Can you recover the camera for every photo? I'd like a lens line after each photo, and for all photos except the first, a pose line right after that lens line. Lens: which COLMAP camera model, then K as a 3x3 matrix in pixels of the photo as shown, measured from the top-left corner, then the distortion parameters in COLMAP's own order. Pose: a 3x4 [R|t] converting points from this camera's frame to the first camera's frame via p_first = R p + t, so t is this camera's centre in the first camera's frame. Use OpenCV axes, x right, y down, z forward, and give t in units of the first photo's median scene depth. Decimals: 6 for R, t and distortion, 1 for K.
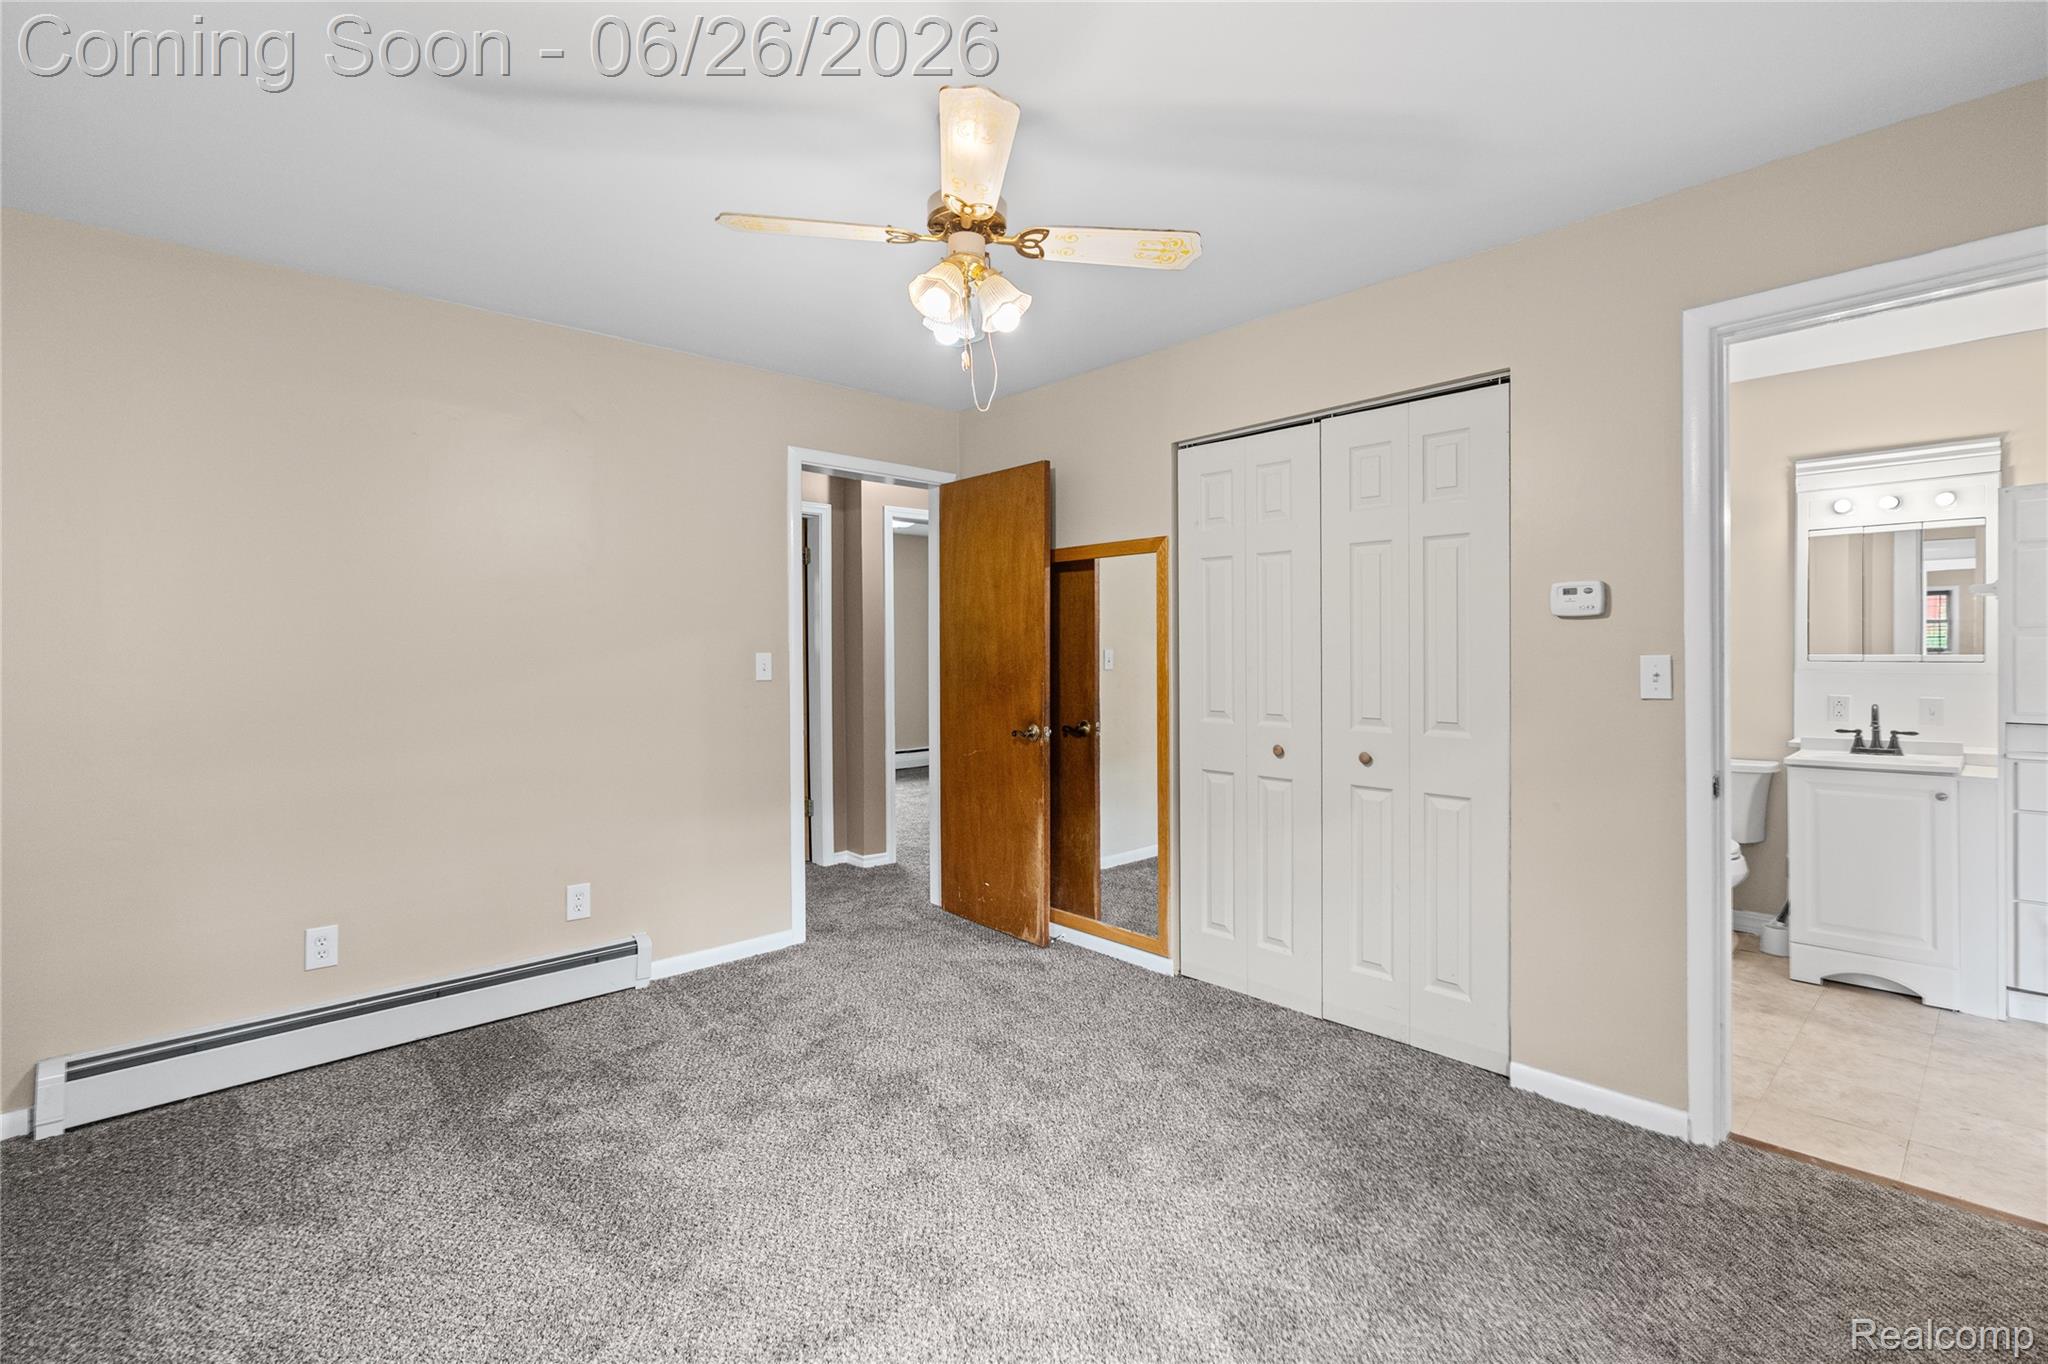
lens RADIAL K [[934.2, 0, 1009.5], [0, 934.2, 645.1], [0, 0, 1]] dist [-0.011186, 0.000806]
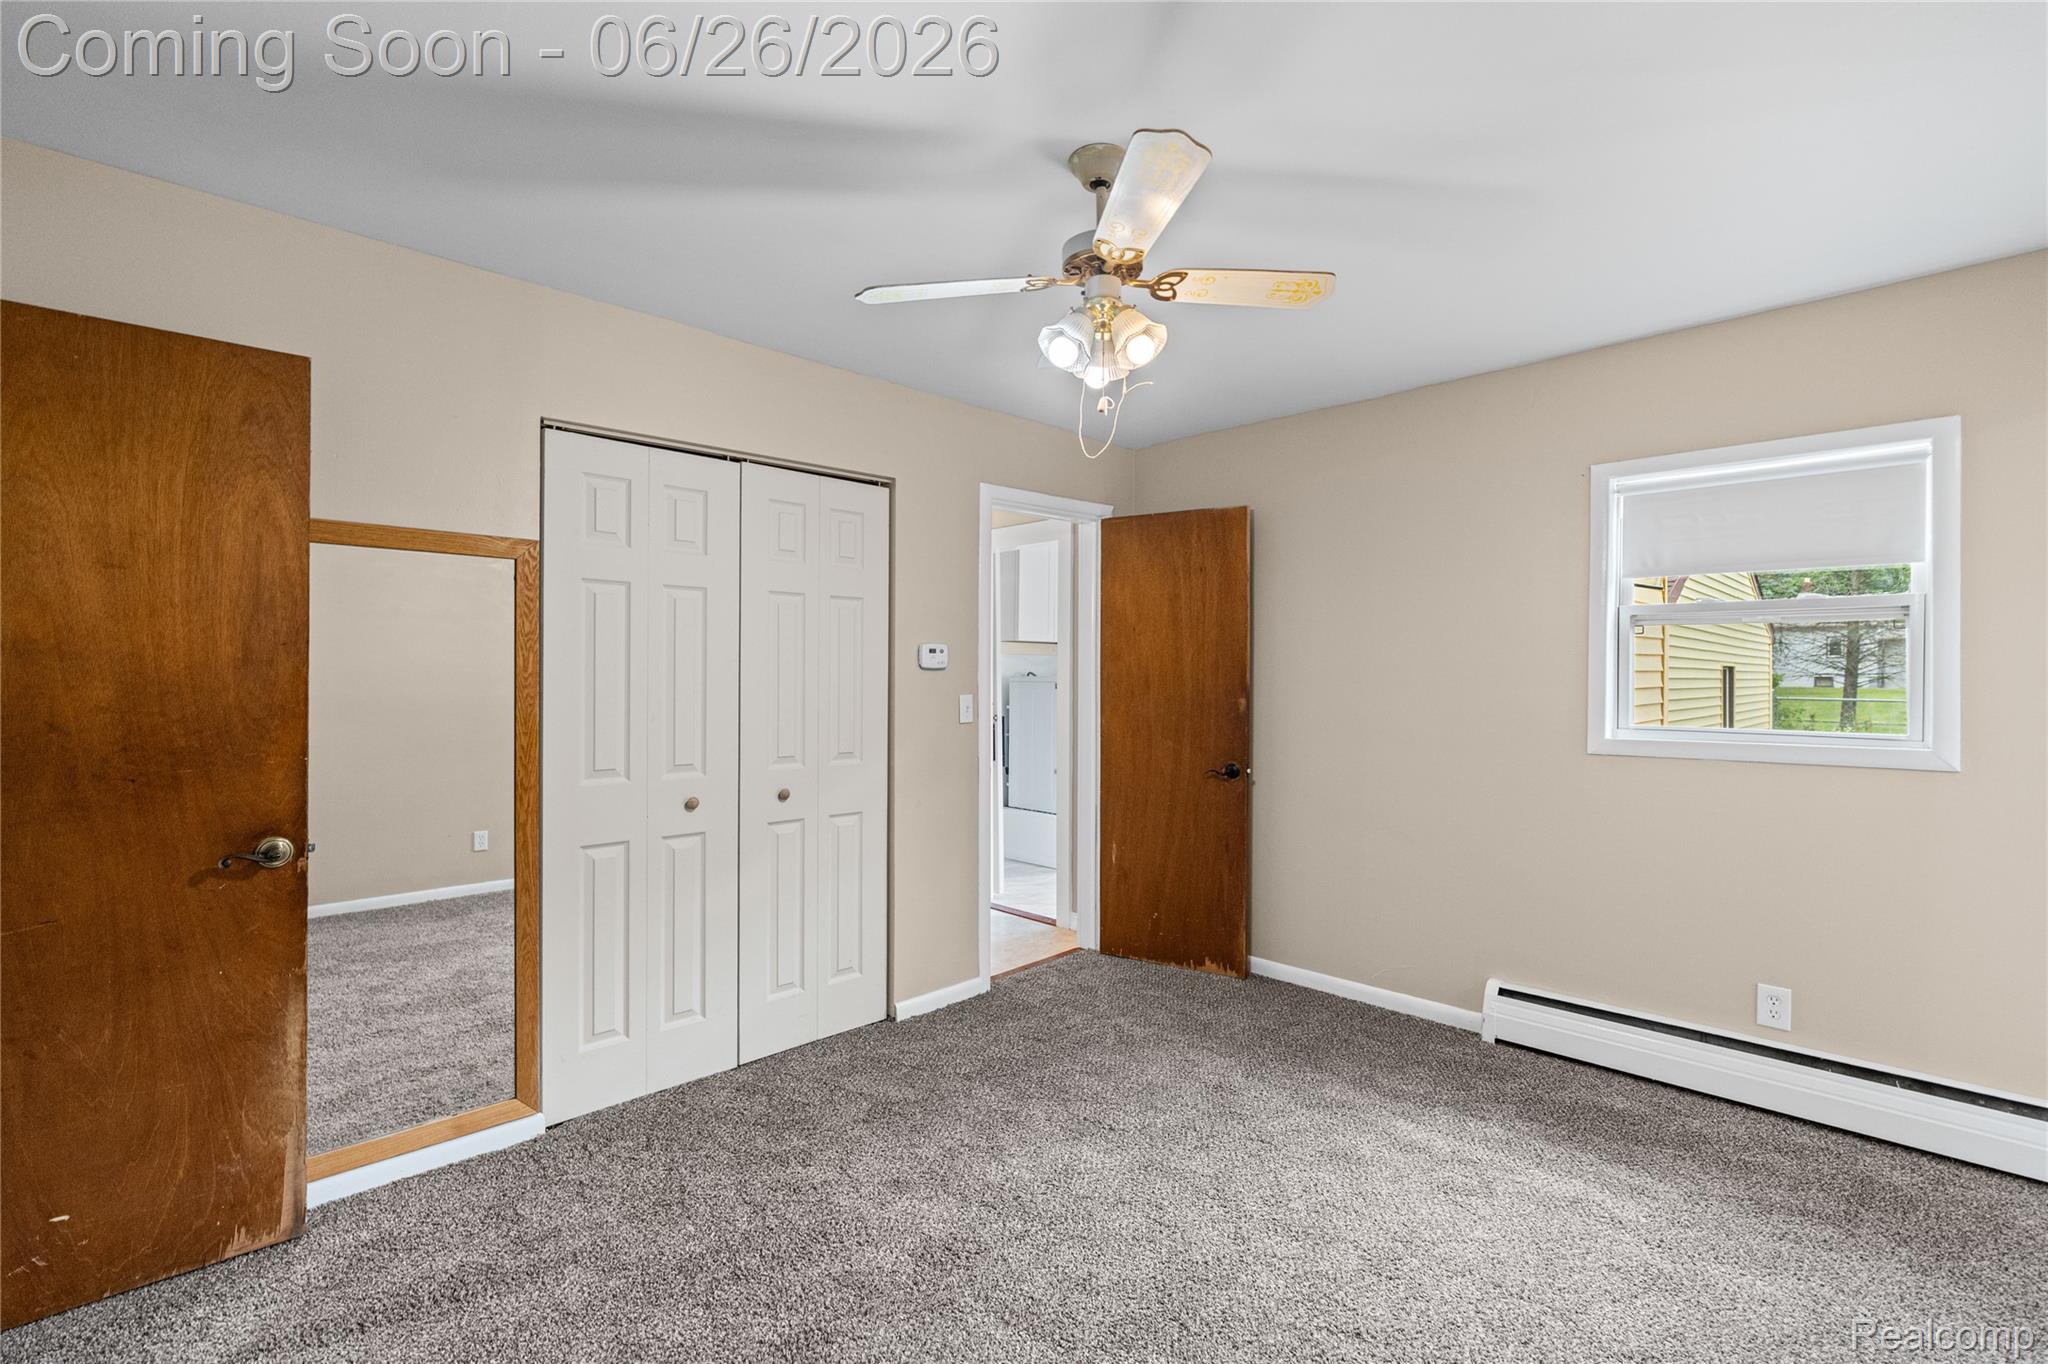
lens RADIAL K [[945.9, 0, 1033.8], [0, 945.9, 685.0], [0, 0, 1]] dist [-0.014466, 0.007208]
pose [[-0.067819, 0.006685, 0.997675, -0.867984], [0.004004, 0.999971, -0.006428, 0.004900], [-0.997690, 0.003559, -0.067844, 0.951111]]
